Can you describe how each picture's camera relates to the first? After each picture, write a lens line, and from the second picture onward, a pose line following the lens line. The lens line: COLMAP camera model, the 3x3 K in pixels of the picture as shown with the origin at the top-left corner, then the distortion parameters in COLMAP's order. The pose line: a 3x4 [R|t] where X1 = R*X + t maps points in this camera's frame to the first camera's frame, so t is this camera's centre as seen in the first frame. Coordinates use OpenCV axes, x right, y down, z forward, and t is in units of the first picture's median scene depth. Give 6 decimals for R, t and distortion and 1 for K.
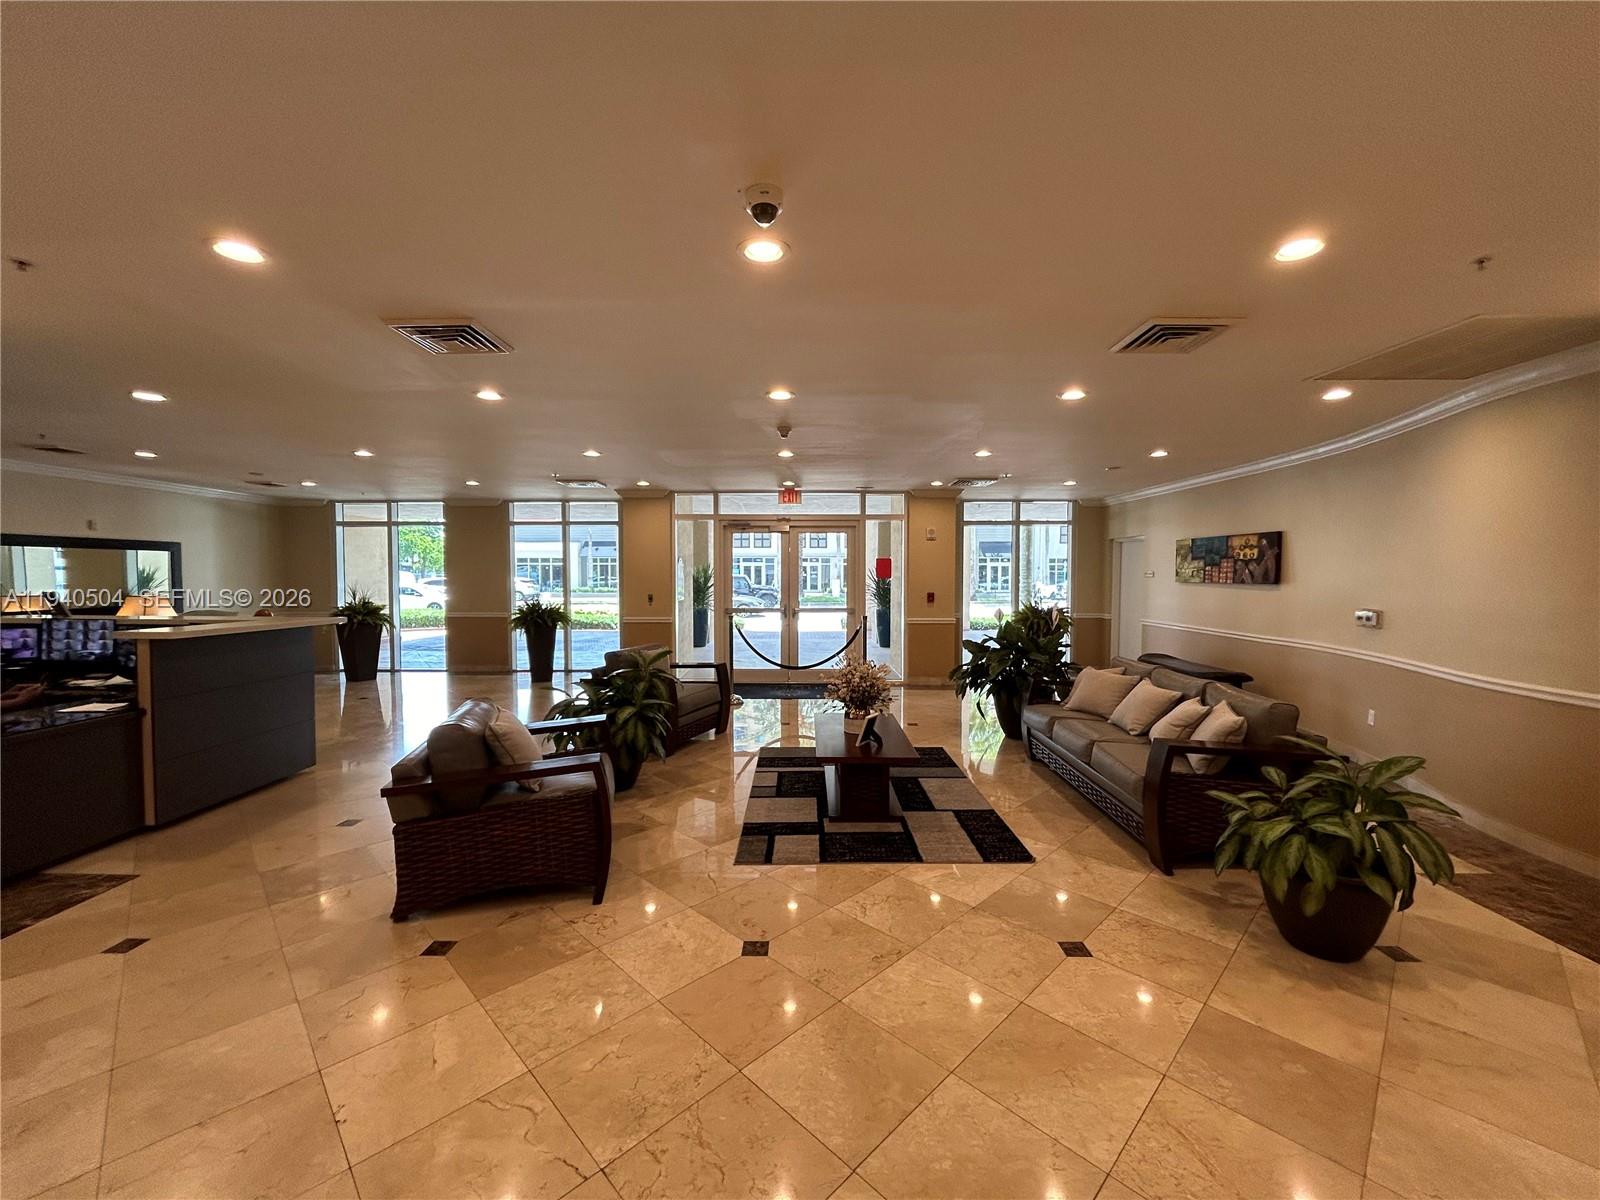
lens RADIAL K [[644.1, 0, 800.0], [0, 644.1, 600.0], [0, 0, 1]] dist [0.000478, 0.000247]
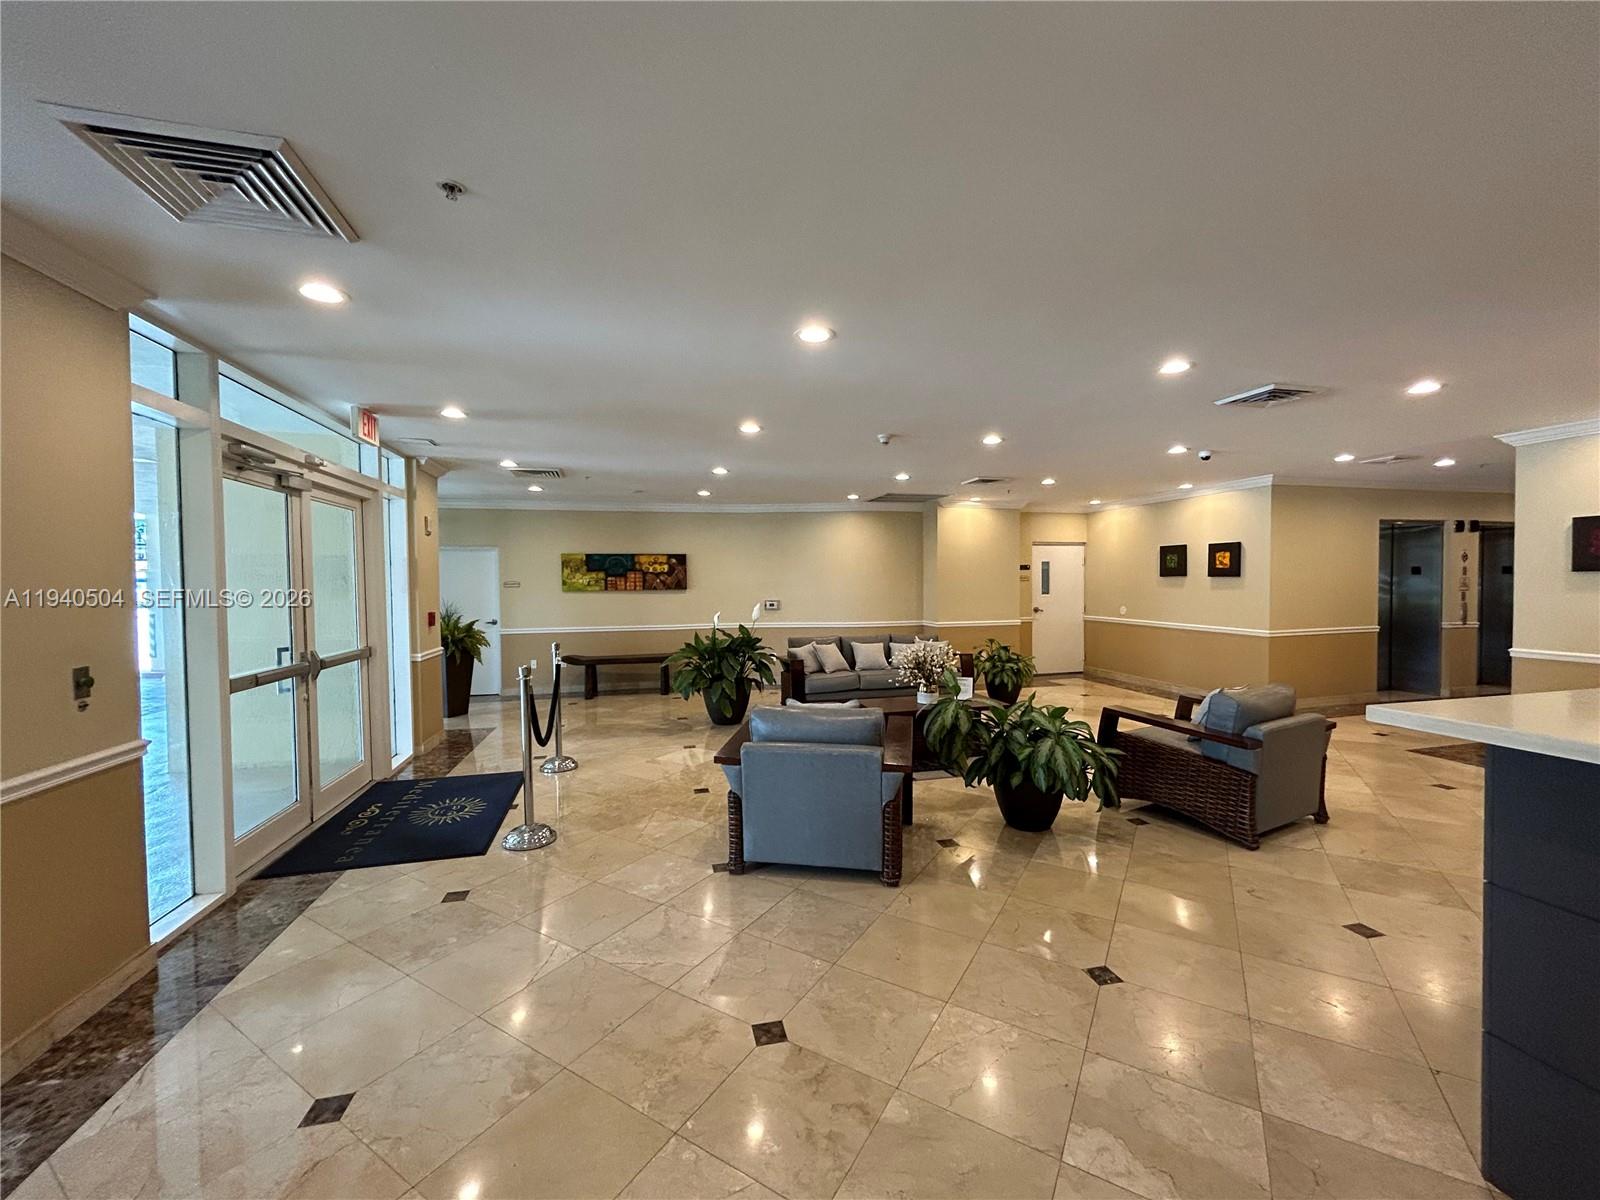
lens RADIAL K [[644.1, 0, 800.0], [0, 644.1, 600.0], [0, 0, 1]] dist [0.000478, 0.000247]
pose [[-0.245381, -0.025031, 0.969103, -0.660319], [0.049901, 0.998015, 0.038413, -0.037453], [-0.968141, 0.057785, -0.243645, 0.942480]]
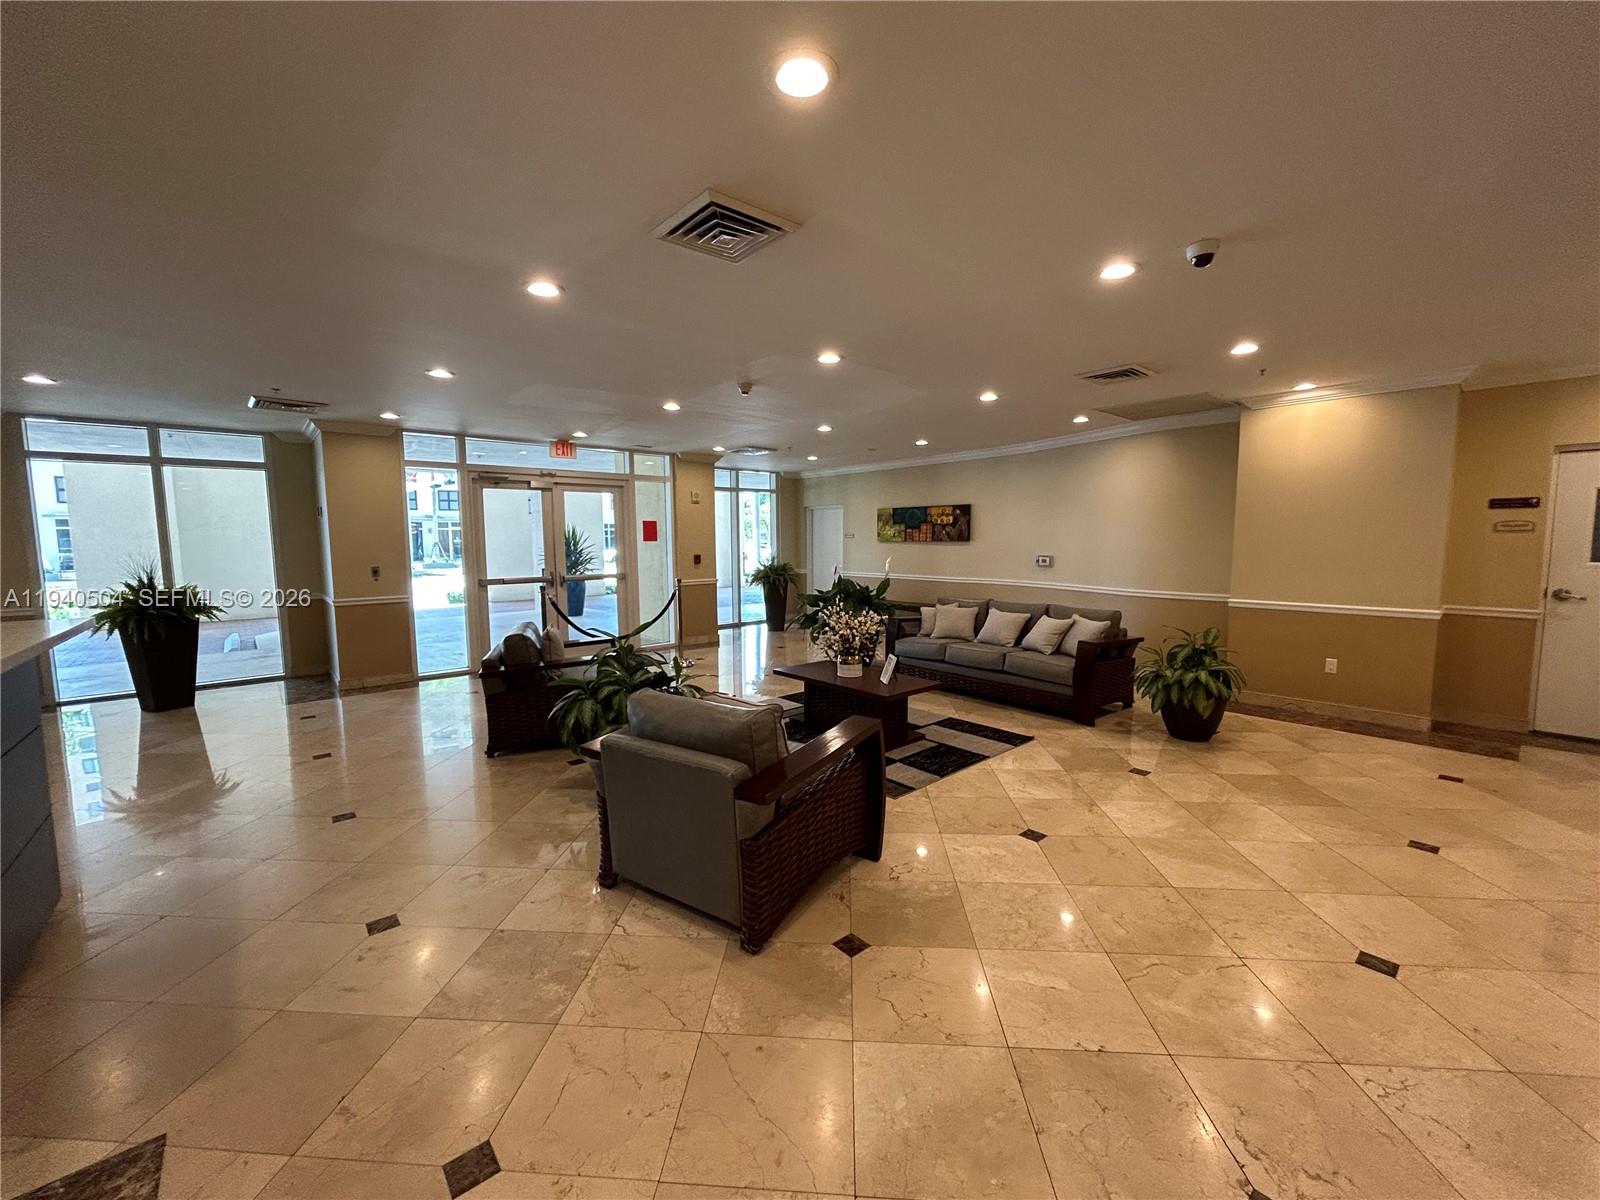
lens RADIAL K [[639.3, 0, 799.7], [0, 639.3, 607.8], [0, 0, 1]] dist [-0.001473, -0.000100]
pose [[0.750352, -0.079111, 0.656287, -0.423036], [0.035841, 0.996221, 0.079110, -0.002094], [-0.660066, -0.035838, 0.750352, 0.141508]]
